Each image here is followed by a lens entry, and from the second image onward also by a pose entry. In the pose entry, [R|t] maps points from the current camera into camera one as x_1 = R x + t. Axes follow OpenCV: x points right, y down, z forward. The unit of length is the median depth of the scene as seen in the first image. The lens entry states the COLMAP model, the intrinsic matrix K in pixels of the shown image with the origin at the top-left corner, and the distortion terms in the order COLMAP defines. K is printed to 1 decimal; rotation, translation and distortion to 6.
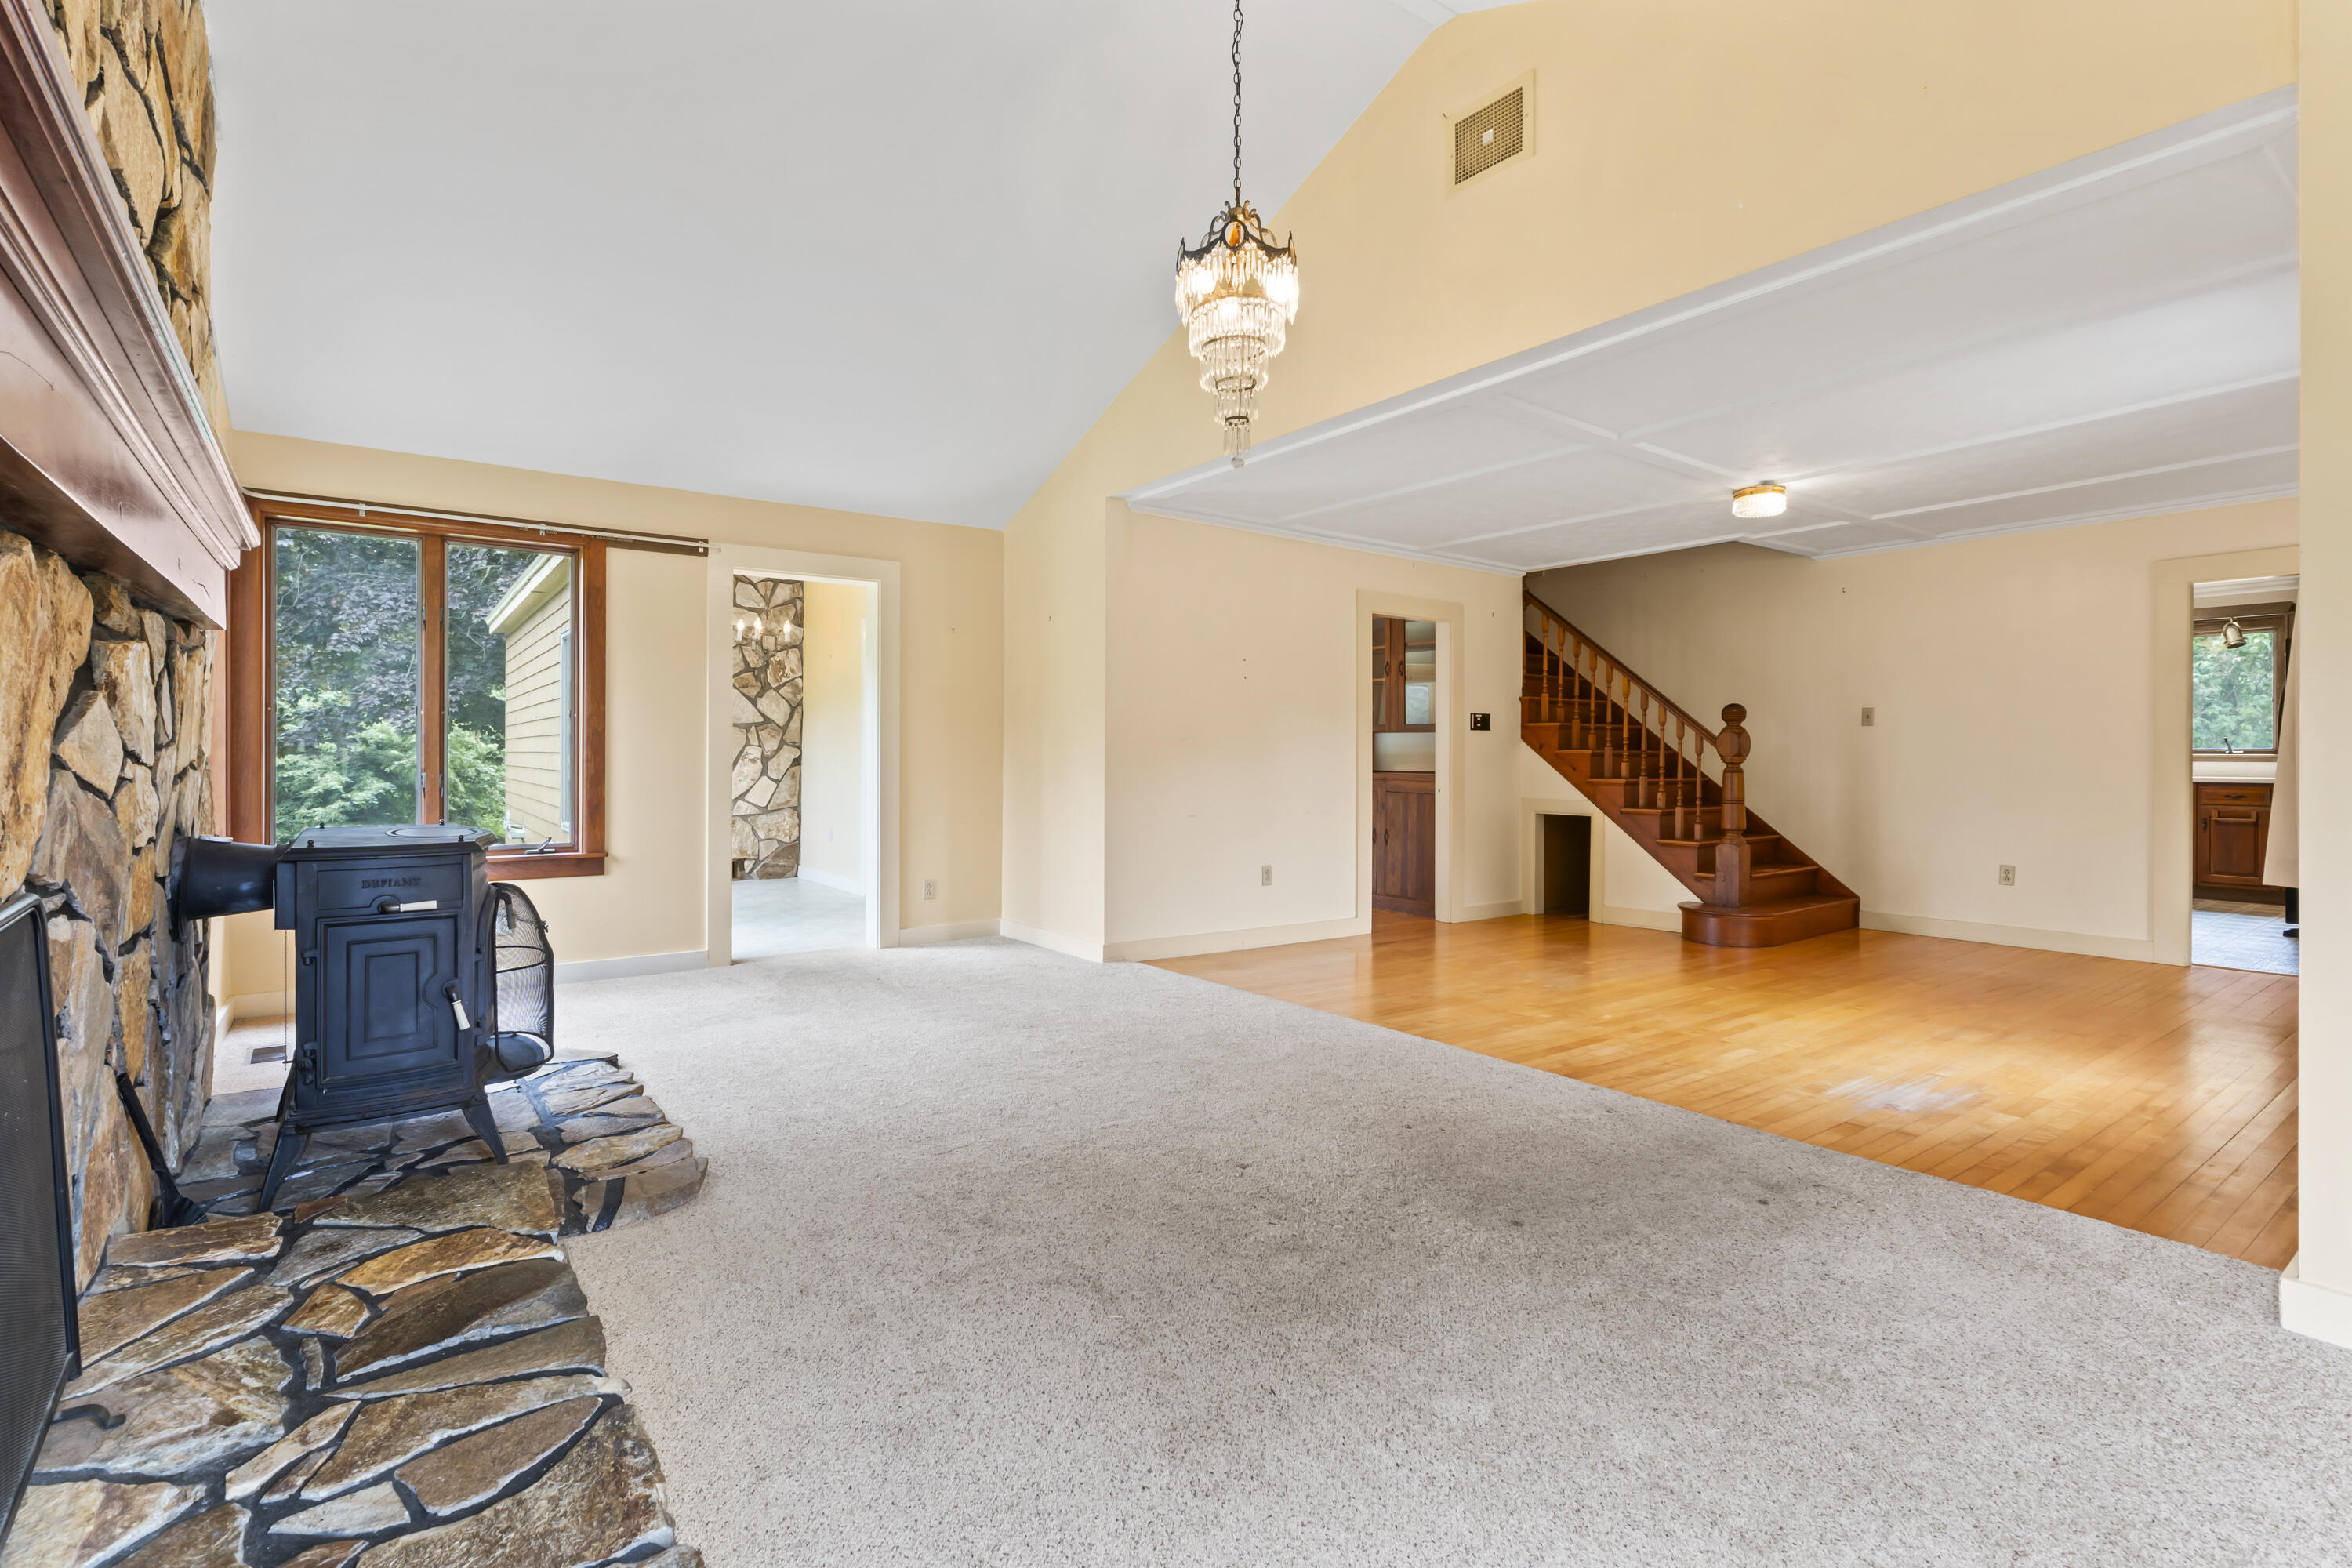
lens RADIAL K [[1087.5, 0, 1175.9], [0, 1087.5, 760.9], [0, 0, 1]] dist [-0.000190, -0.000129]
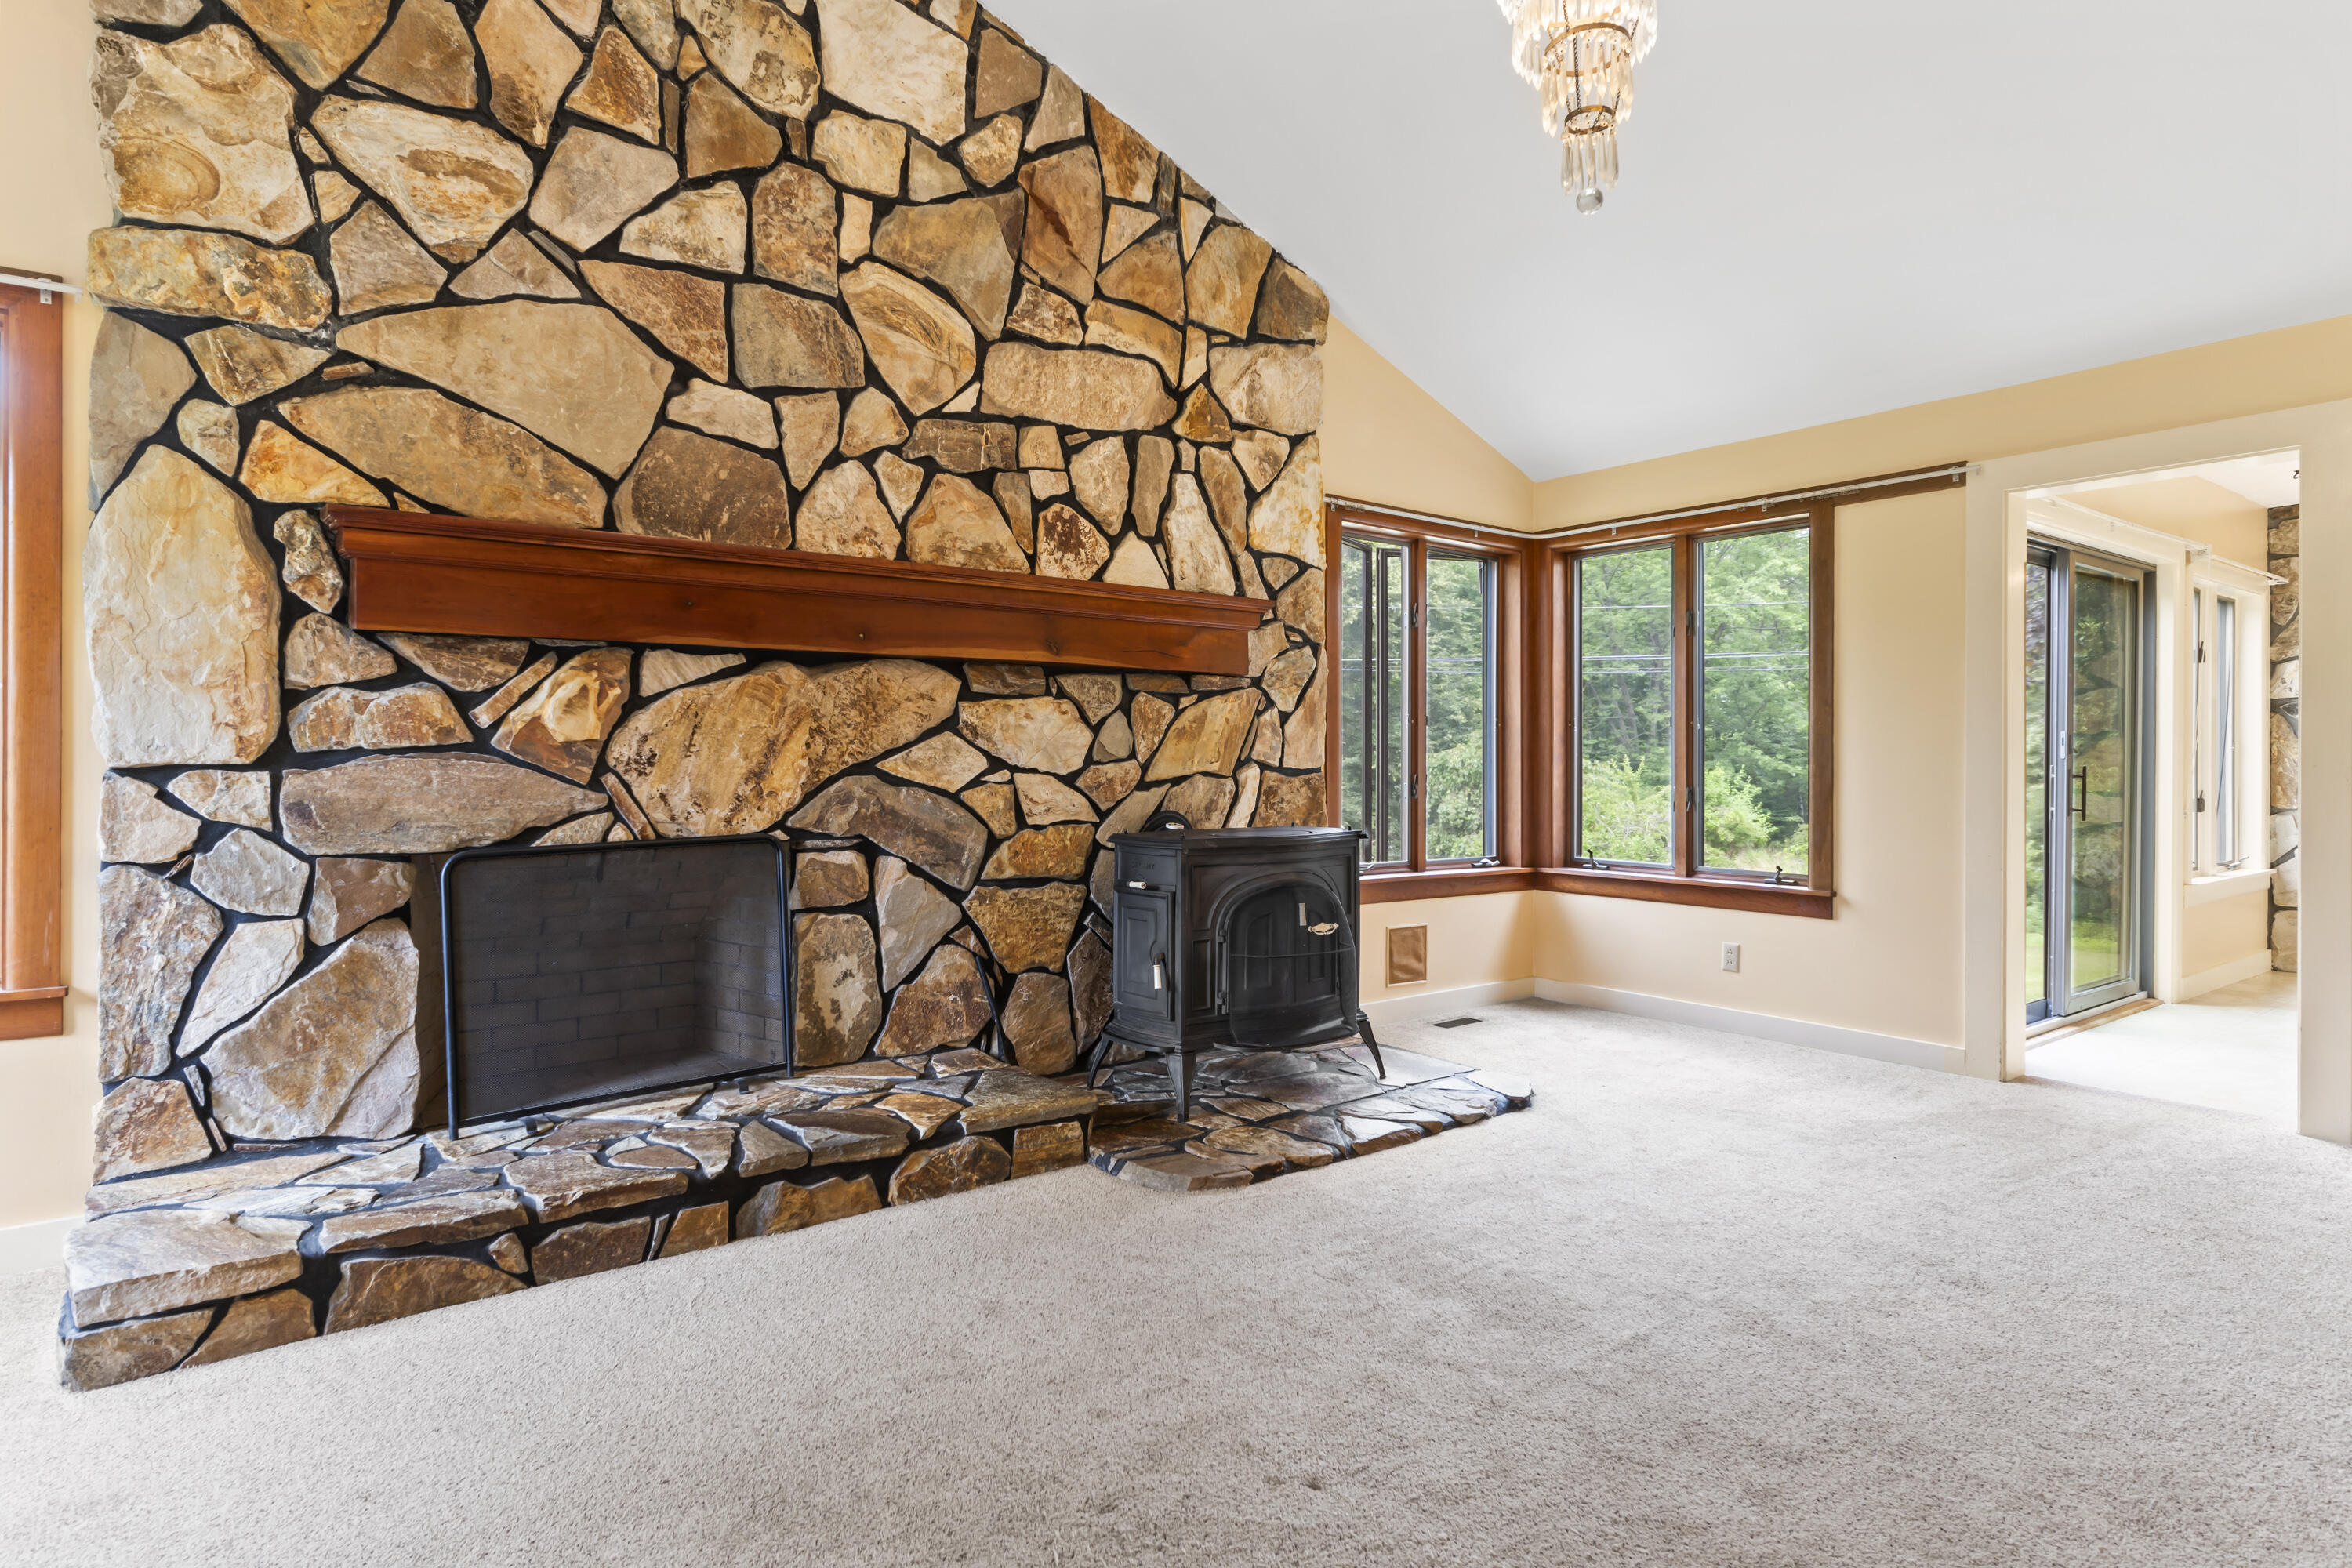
lens RADIAL K [[1329.1, 0, 1176.2], [0, 1329.1, 765.5], [0, 0, 1]] dist [0.006238, 0.000407]
pose [[0.004064, 0.001067, -0.999991, 0.686236], [-0.005260, 0.999986, 0.001045, -0.009994], [0.999978, 0.005256, 0.004070, 0.798588]]
